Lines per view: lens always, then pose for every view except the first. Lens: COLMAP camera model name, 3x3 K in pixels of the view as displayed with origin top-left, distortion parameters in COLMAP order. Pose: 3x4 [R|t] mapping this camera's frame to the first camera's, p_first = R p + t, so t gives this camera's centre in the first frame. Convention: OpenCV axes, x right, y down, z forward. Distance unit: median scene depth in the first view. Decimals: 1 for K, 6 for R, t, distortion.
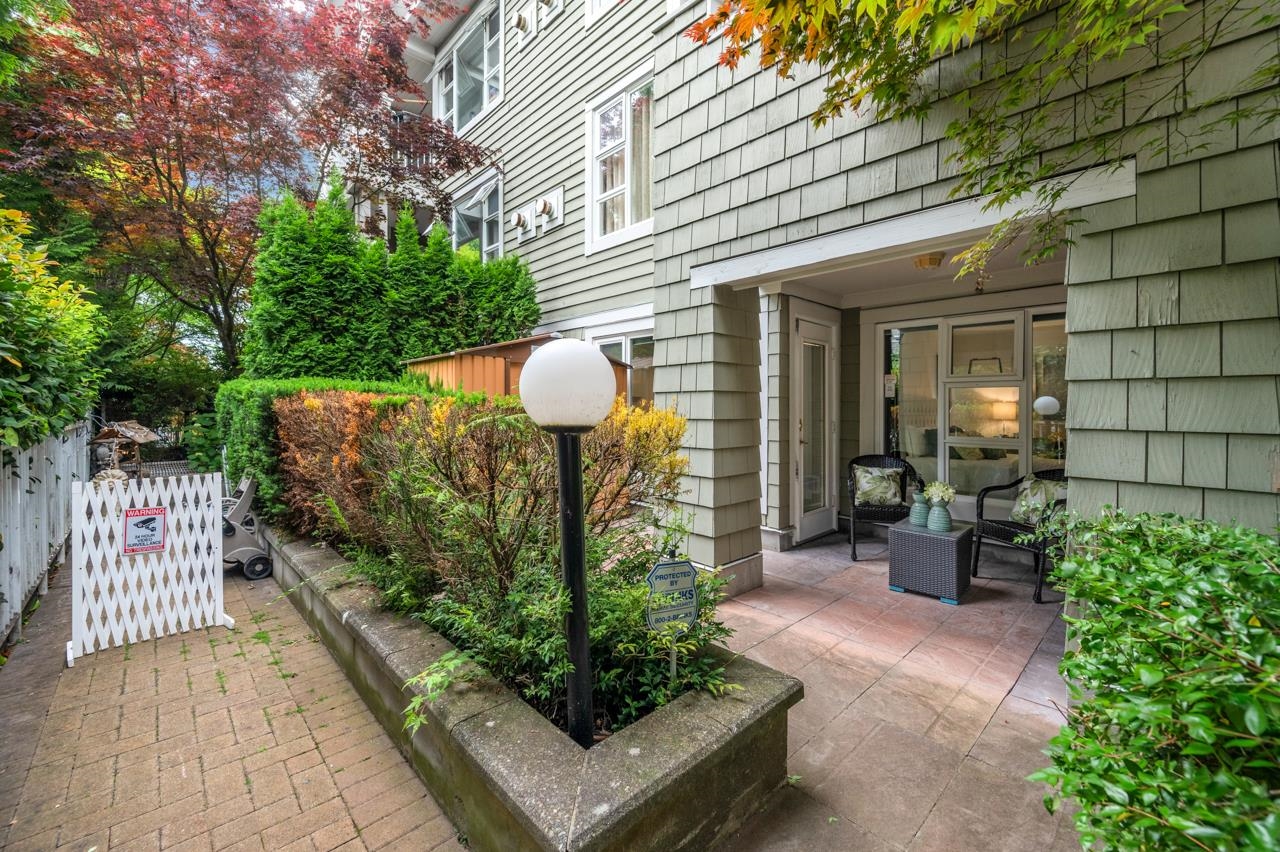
lens RADIAL K [[510.1, 0, 657.7], [0, 510.1, 411.0], [0, 0, 1]] dist [-0.002228, -0.000152]
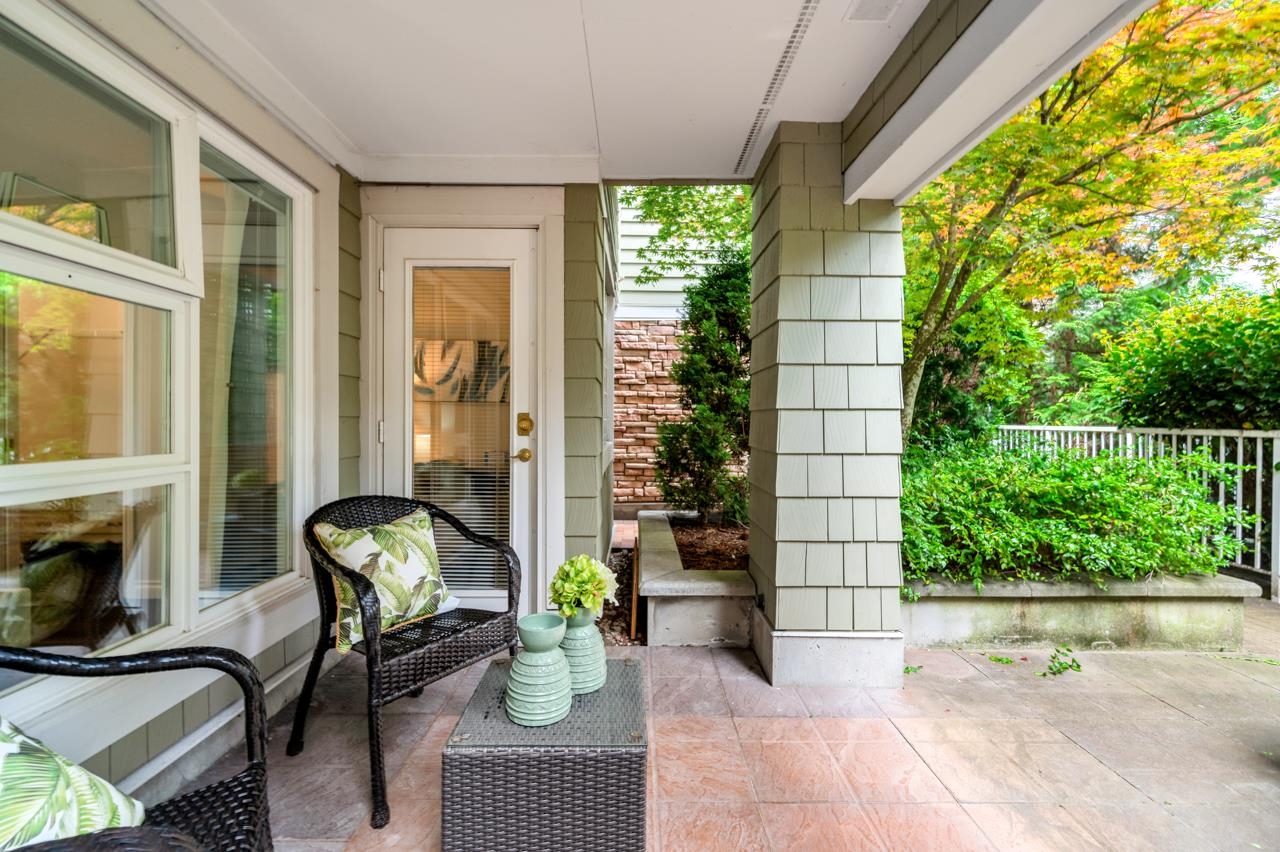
lens RADIAL K [[530.6, 0, 640.0], [0, 530.6, 426.0], [0, 0, 1]] dist [0.000938, 0.000173]
pose [[-0.712515, -0.014916, 0.701499, 0.174269], [-0.003073, 0.999831, 0.018138, 0.023377], [-0.701651, 0.010768, -0.712440, 0.919676]]
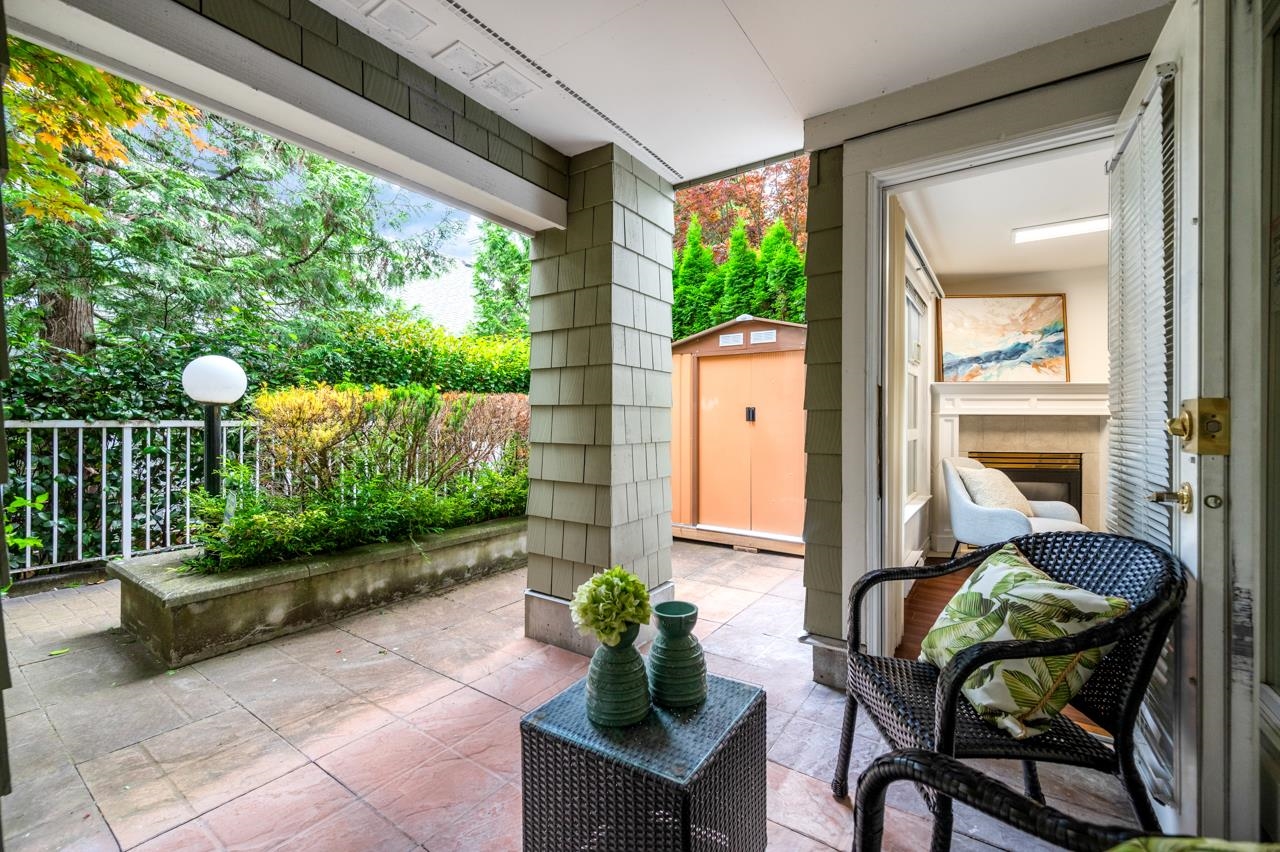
lens RADIAL K [[527.4, 0, 644.7], [0, 527.4, 424.1], [0, 0, 1]] dist [0.000534, -0.000014]
pose [[0.190650, 0.006559, -0.981636, 0.660083], [-0.012880, 0.999908, 0.004179, 0.028075], [0.981574, 0.011847, 0.190717, 0.698826]]
